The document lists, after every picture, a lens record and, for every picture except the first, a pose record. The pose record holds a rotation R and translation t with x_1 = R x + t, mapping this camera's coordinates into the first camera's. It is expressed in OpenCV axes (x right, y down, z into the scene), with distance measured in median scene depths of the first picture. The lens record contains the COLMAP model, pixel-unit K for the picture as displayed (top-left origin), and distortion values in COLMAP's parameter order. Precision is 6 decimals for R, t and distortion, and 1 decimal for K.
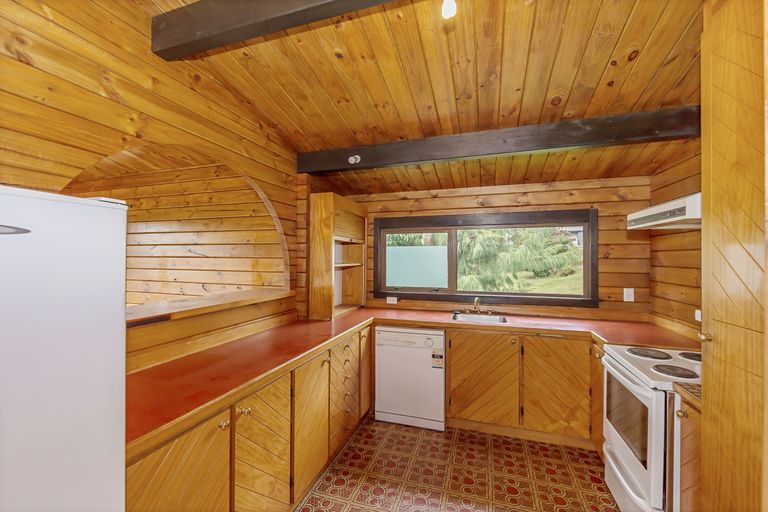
lens RADIAL K [[304.4, 0, 384.0], [0, 304.4, 256.0], [0, 0, 1]] dist [-0.001534, -0.000048]
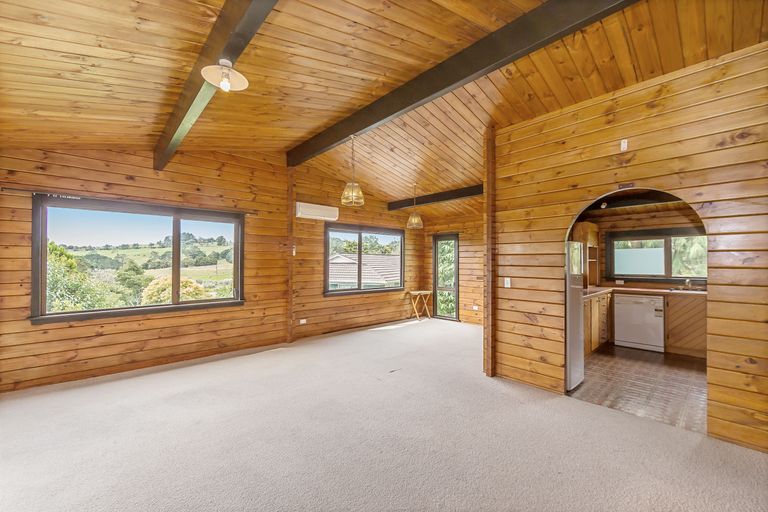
lens RADIAL K [[316.4, 0, 386.2], [0, 316.4, 266.1], [0, 0, 1]] dist [-0.001927, -0.000225]
pose [[0.881368, -0.011667, -0.472286, -0.282728], [0.017156, 0.999826, 0.007317, 0.026015], [0.472119, -0.014552, 0.881415, -1.103750]]
